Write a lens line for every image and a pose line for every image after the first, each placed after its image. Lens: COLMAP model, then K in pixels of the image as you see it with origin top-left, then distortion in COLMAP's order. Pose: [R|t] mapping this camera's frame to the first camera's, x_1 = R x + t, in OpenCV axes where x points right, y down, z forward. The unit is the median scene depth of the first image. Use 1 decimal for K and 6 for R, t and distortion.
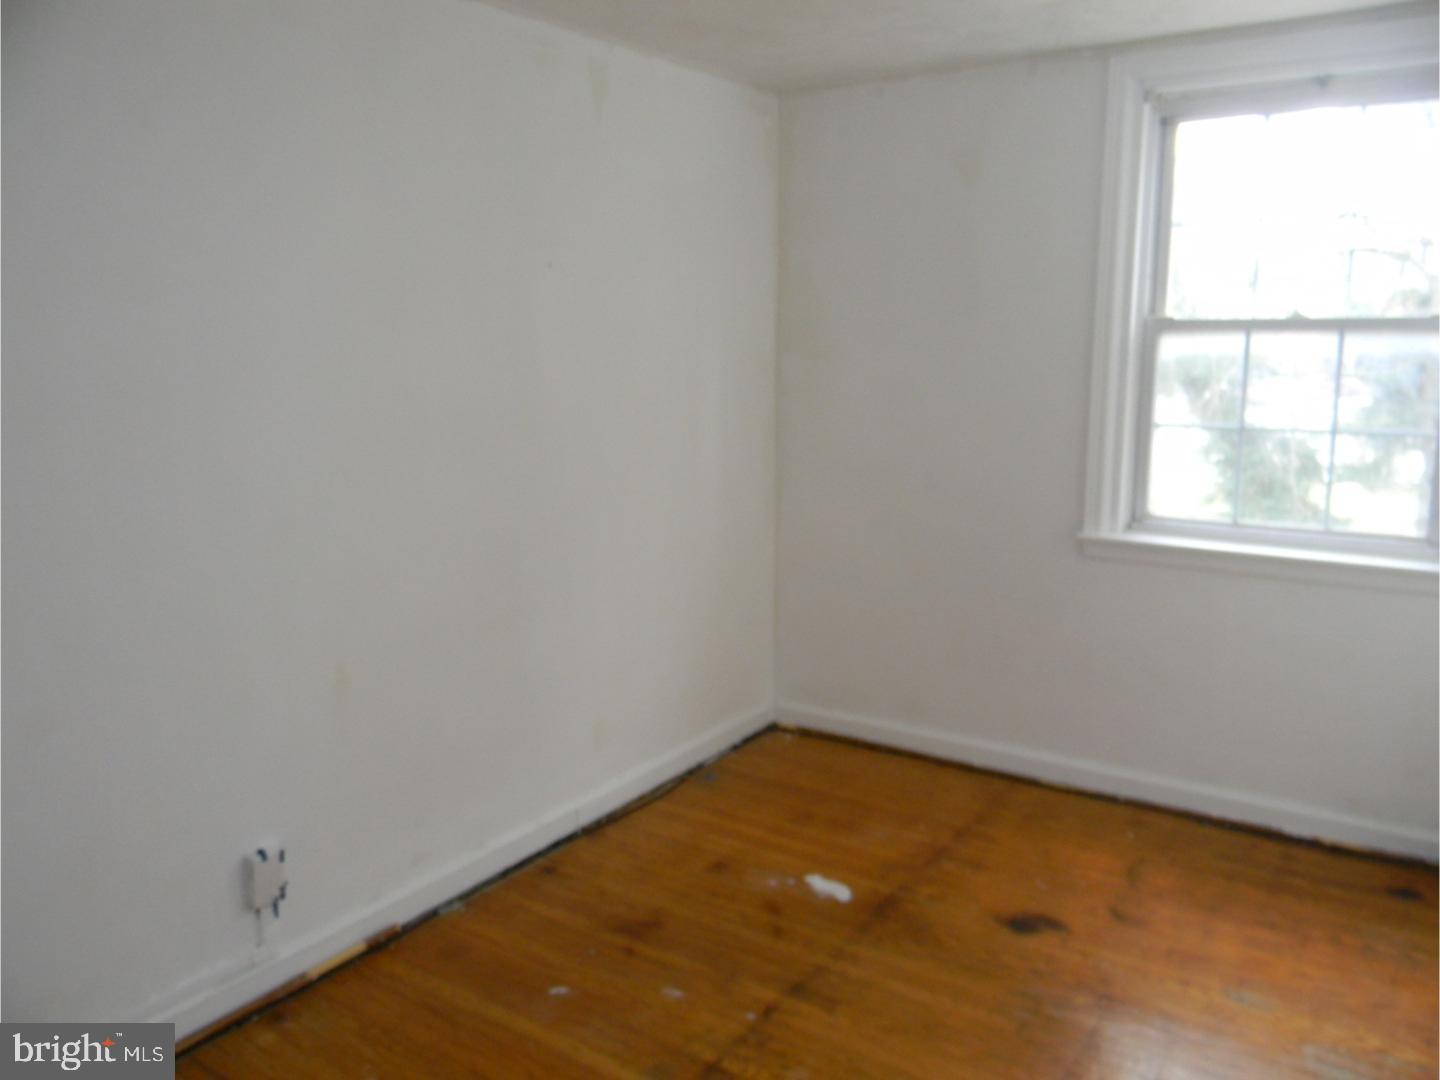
lens RADIAL K [[1157.6, 0, 720.0], [0, 1157.6, 540.0], [0, 0, 1]] dist [0.003181, 0.002334]
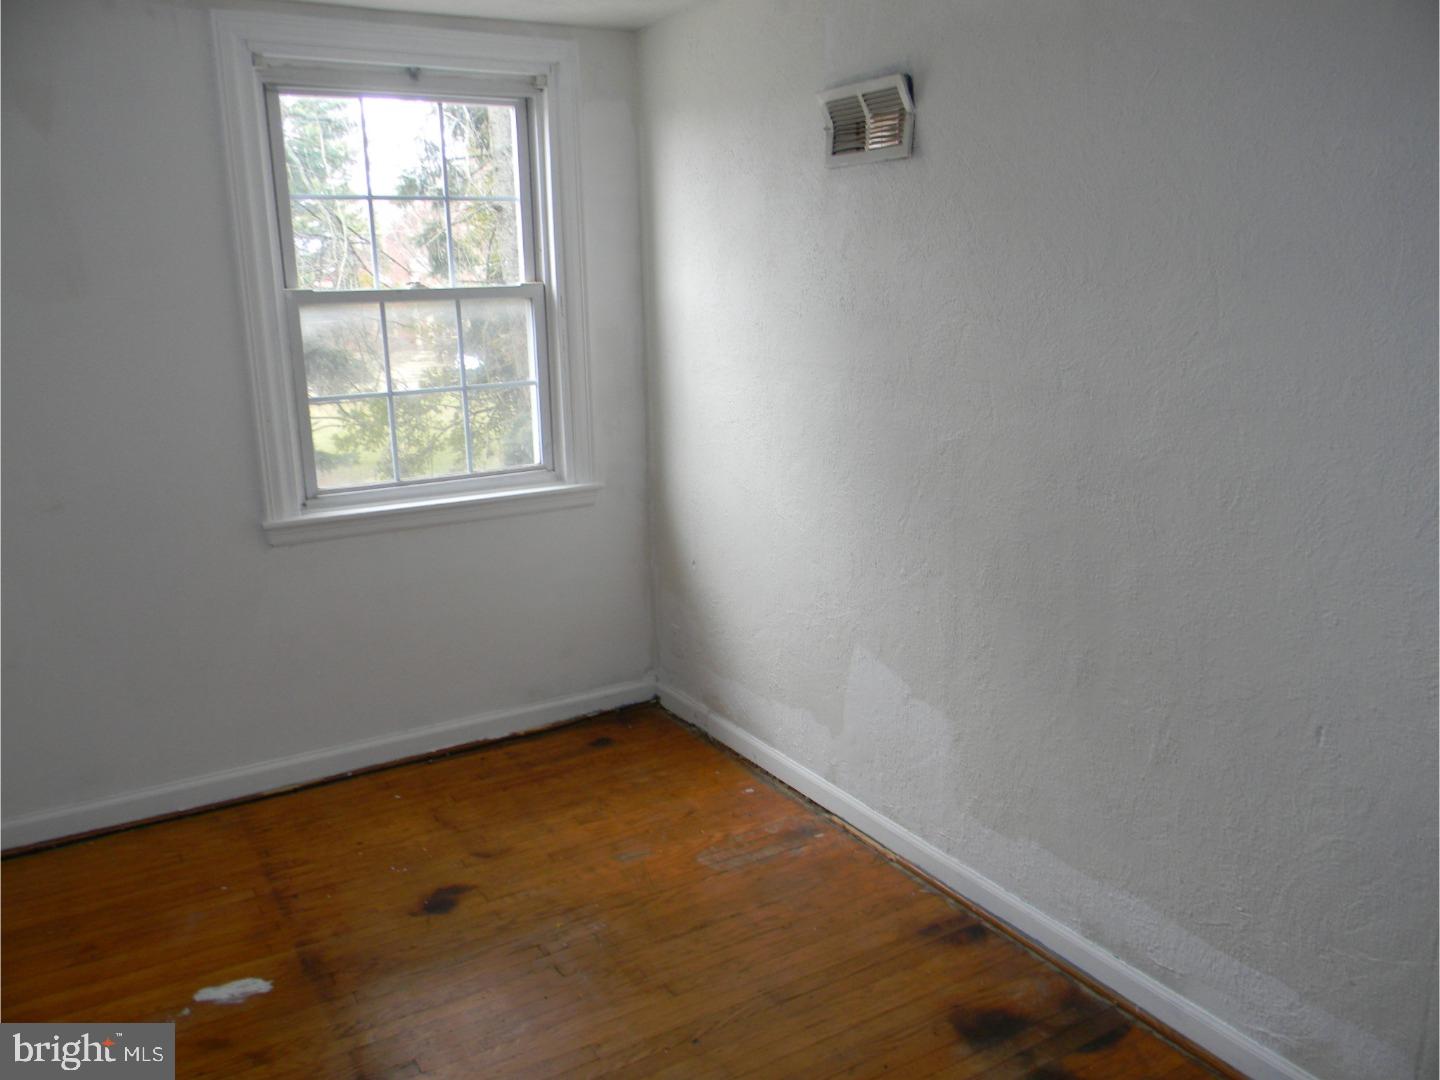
lens RADIAL K [[1157.6, 0, 720.0], [0, 1157.6, 540.0], [0, 0, 1]] dist [0.003181, 0.002334]
pose [[0.422888, -0.208452, 0.881881, -0.398734], [0.185314, 0.972510, 0.141010, -0.061199], [-0.887031, 0.103794, 0.449892, 0.270311]]
